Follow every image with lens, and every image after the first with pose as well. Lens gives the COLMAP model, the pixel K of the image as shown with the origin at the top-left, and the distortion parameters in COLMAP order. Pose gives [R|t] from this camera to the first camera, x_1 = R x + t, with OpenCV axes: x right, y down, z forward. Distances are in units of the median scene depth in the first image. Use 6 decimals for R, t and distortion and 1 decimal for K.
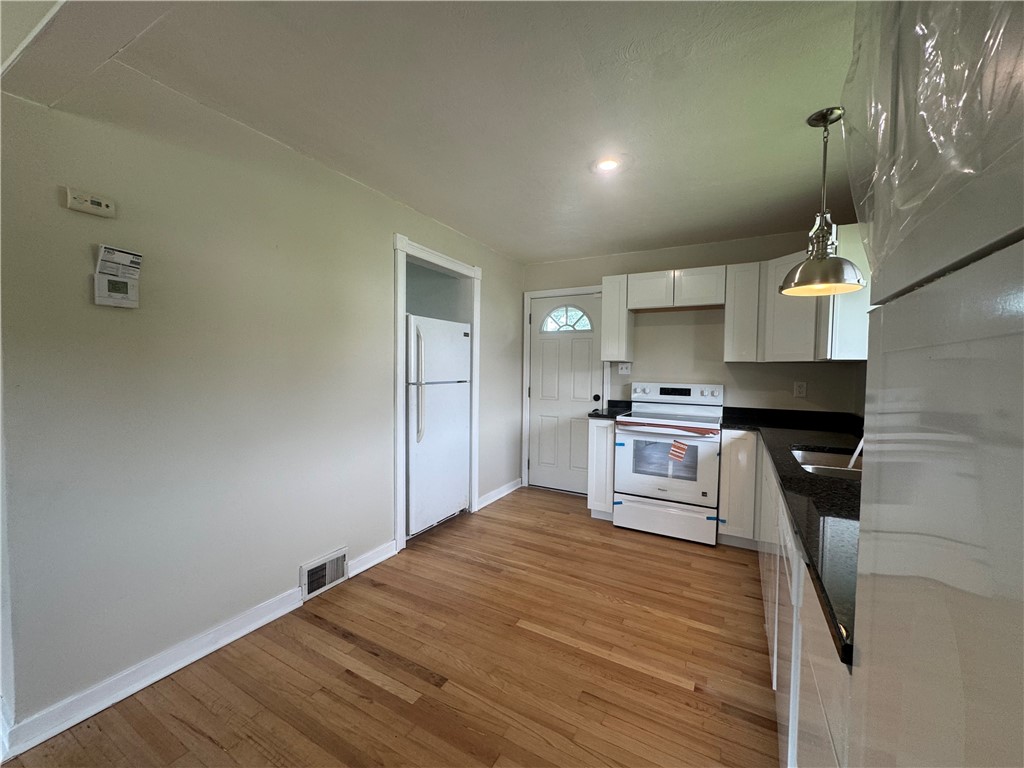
lens RADIAL K [[410.6, 0, 511.5], [0, 410.6, 385.5], [0, 0, 1]] dist [0.001692, -0.000722]
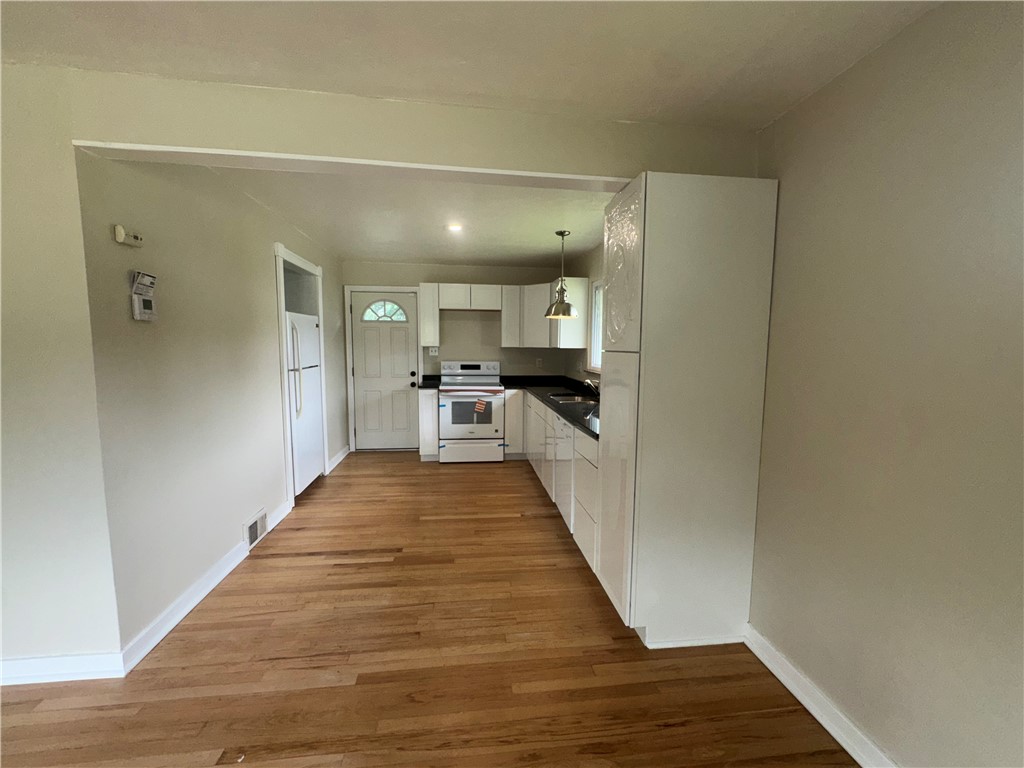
lens RADIAL K [[410.6, 0, 511.7], [0, 410.6, 384.6], [0, 0, 1]] dist [0.001692, -0.000722]
pose [[0.809499, -0.063845, 0.583639, -0.439873], [0.025409, 0.996948, 0.073816, -0.035296], [-0.586571, -0.044925, 0.808651, -0.349043]]
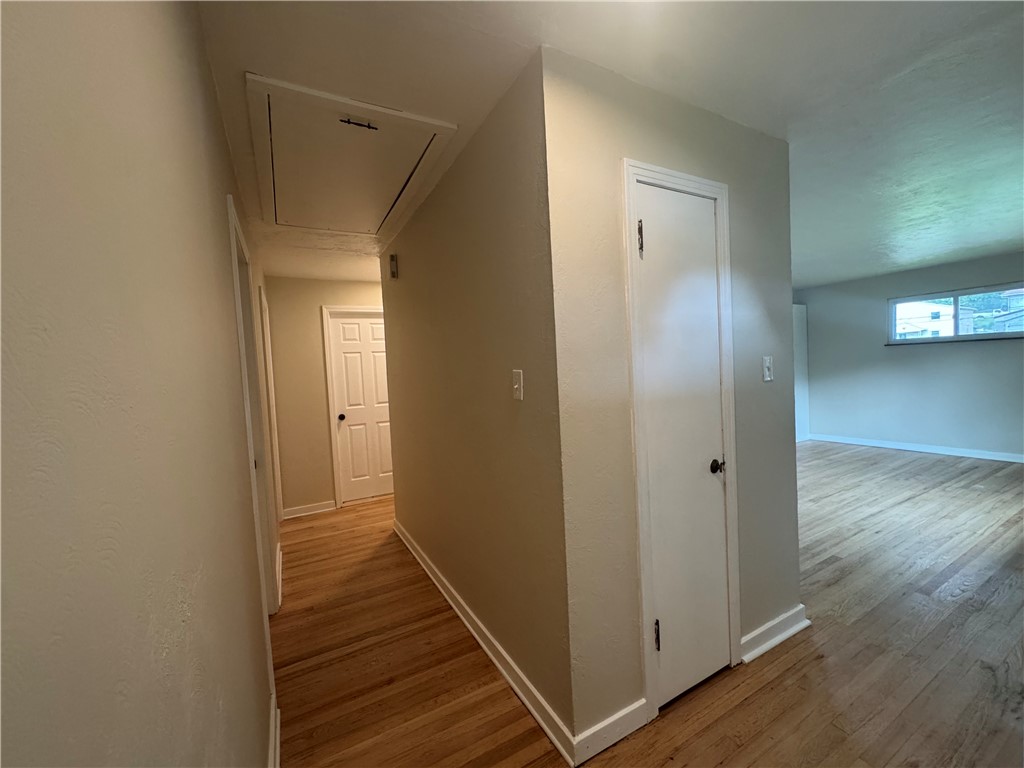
lens RADIAL K [[410.6, 0, 513.6], [0, 410.6, 387.8], [0, 0, 1]] dist [0.001692, -0.000722]
pose [[0.528779, -0.079838, 0.844996, -2.576730], [0.089397, 0.995267, 0.038093, -0.067265], [-0.844039, 0.055398, 0.533414, 0.121240]]
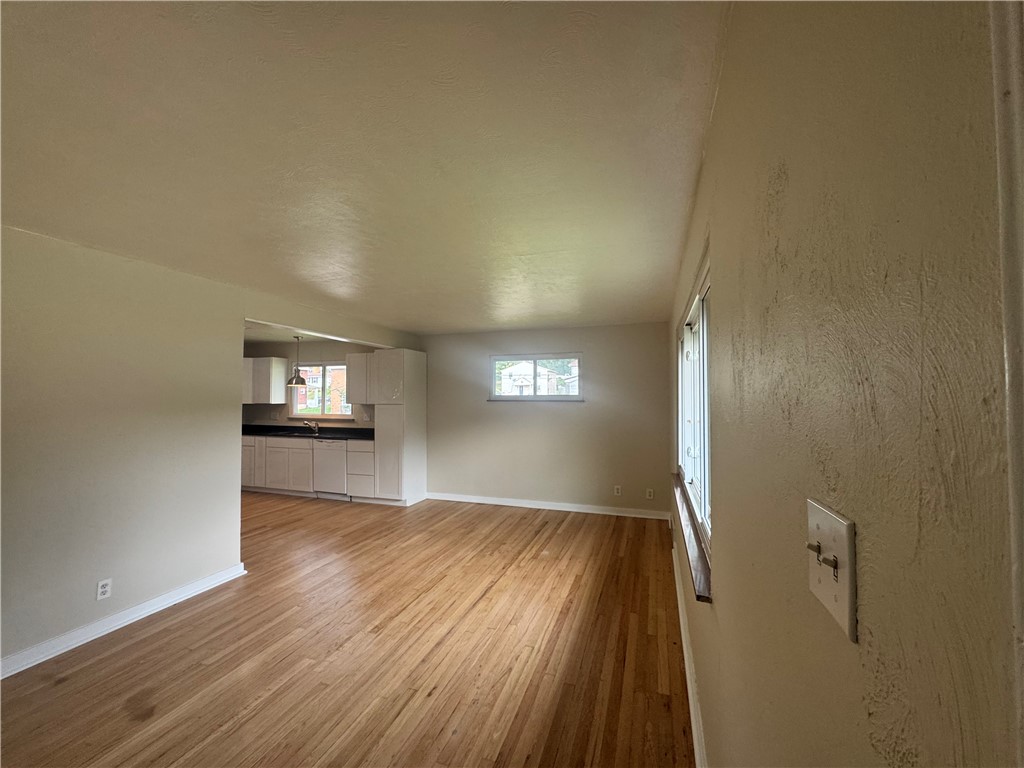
lens RADIAL K [[410.6, 0, 506.6], [0, 410.6, 388.0], [0, 0, 1]] dist [0.001692, -0.000722]
pose [[-0.156760, 0.006426, 0.987616, -1.914981], [0.038812, 0.999246, -0.000341, -0.092271], [-0.986874, 0.038278, -0.156891, -0.131475]]
